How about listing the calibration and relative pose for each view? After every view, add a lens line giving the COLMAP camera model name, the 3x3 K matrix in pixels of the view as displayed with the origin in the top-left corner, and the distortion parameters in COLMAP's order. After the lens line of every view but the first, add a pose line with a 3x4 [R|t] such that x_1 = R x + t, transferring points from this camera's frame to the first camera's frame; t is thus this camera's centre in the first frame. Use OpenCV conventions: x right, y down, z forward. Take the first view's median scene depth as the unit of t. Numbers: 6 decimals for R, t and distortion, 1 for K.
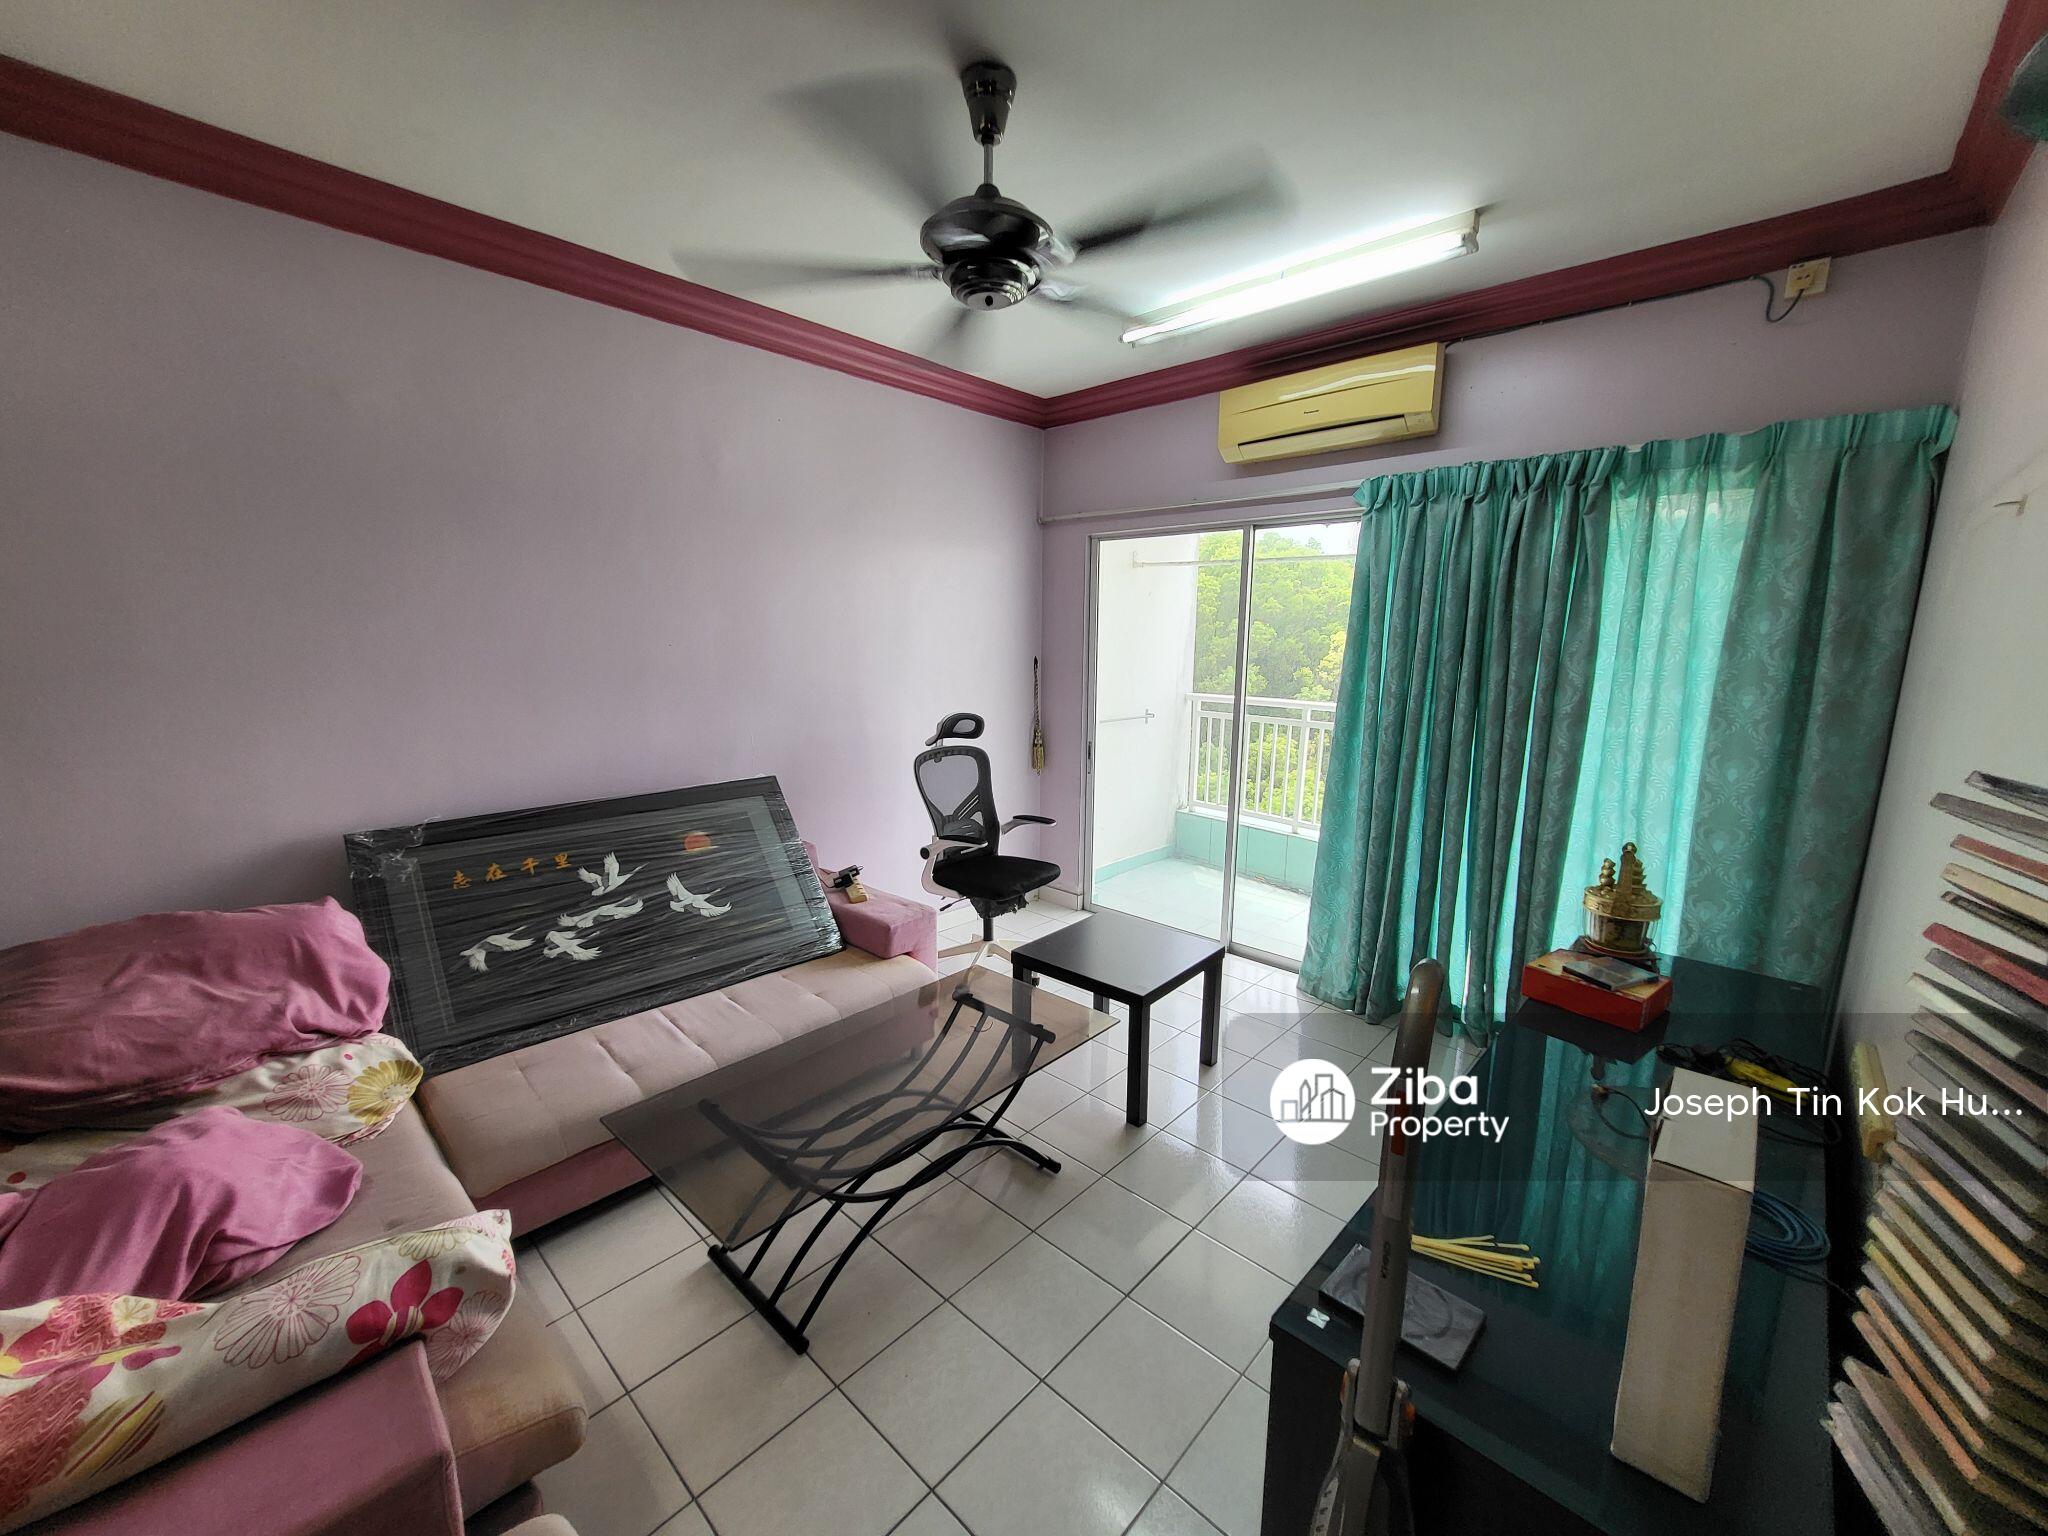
lens RADIAL K [[808.8, 0, 1024.2], [0, 808.8, 771.3], [0, 0, 1]] dist [0.005228, -0.000066]
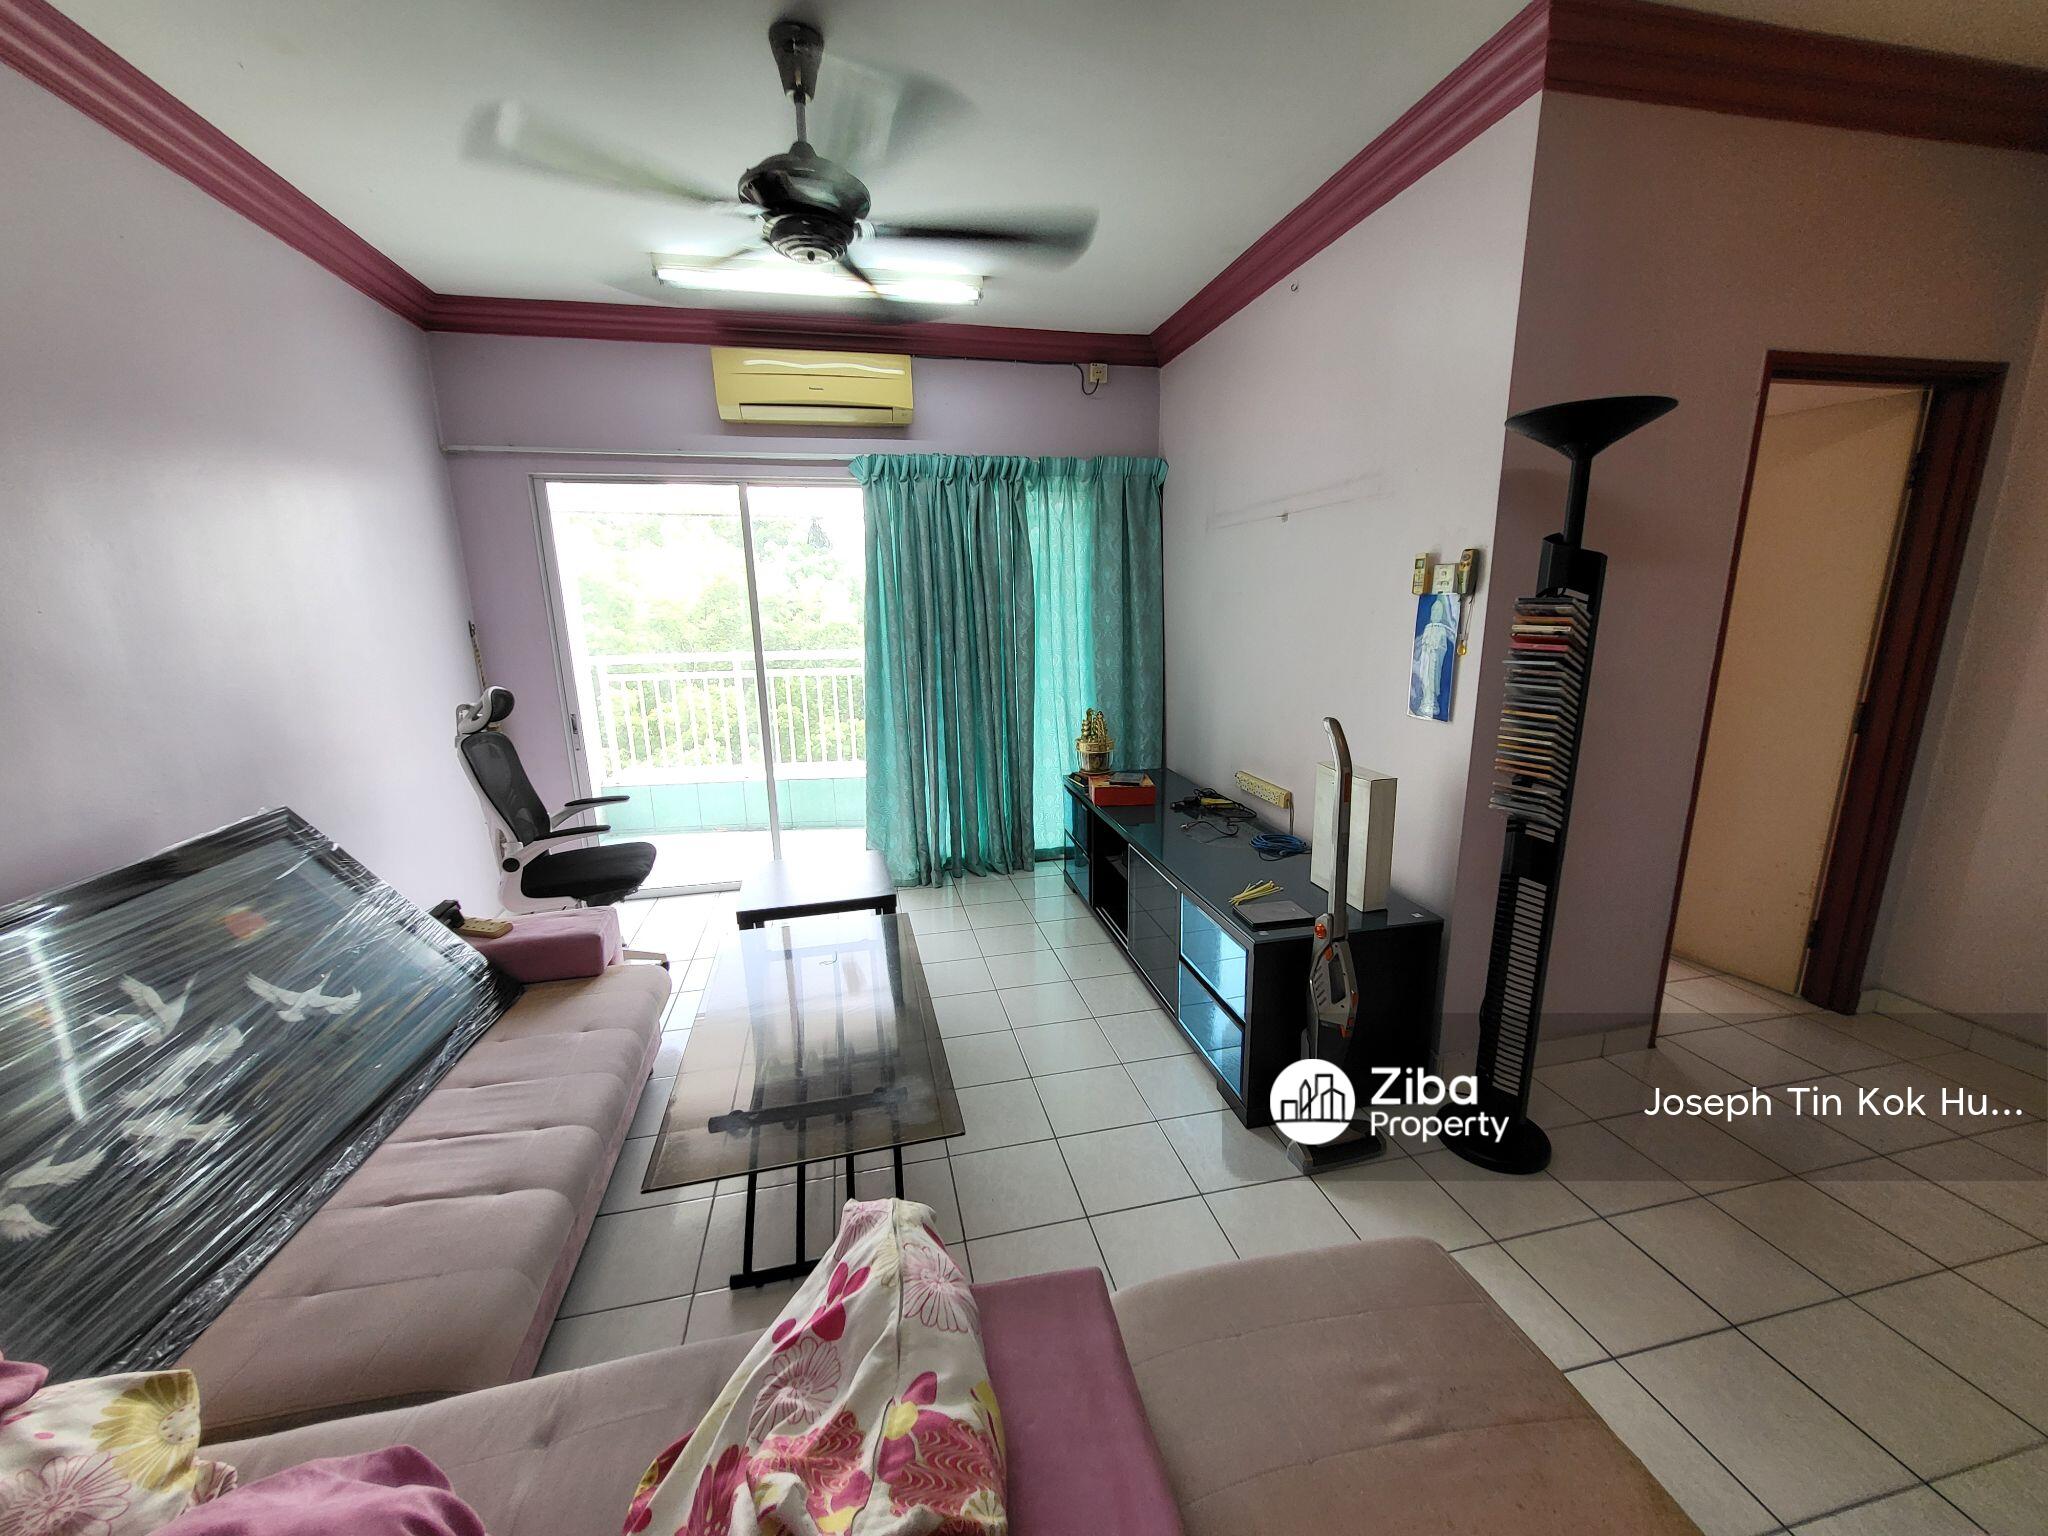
lens RADIAL K [[808.8, 0, 1032.5], [0, 808.8, 776.3], [0, 0, 1]] dist [0.005228, -0.000066]
pose [[0.555722, -0.200613, 0.806801, -0.575569], [0.162625, 0.977933, 0.131150, -0.007821], [-0.815307, 0.058323, 0.576084, 0.134894]]
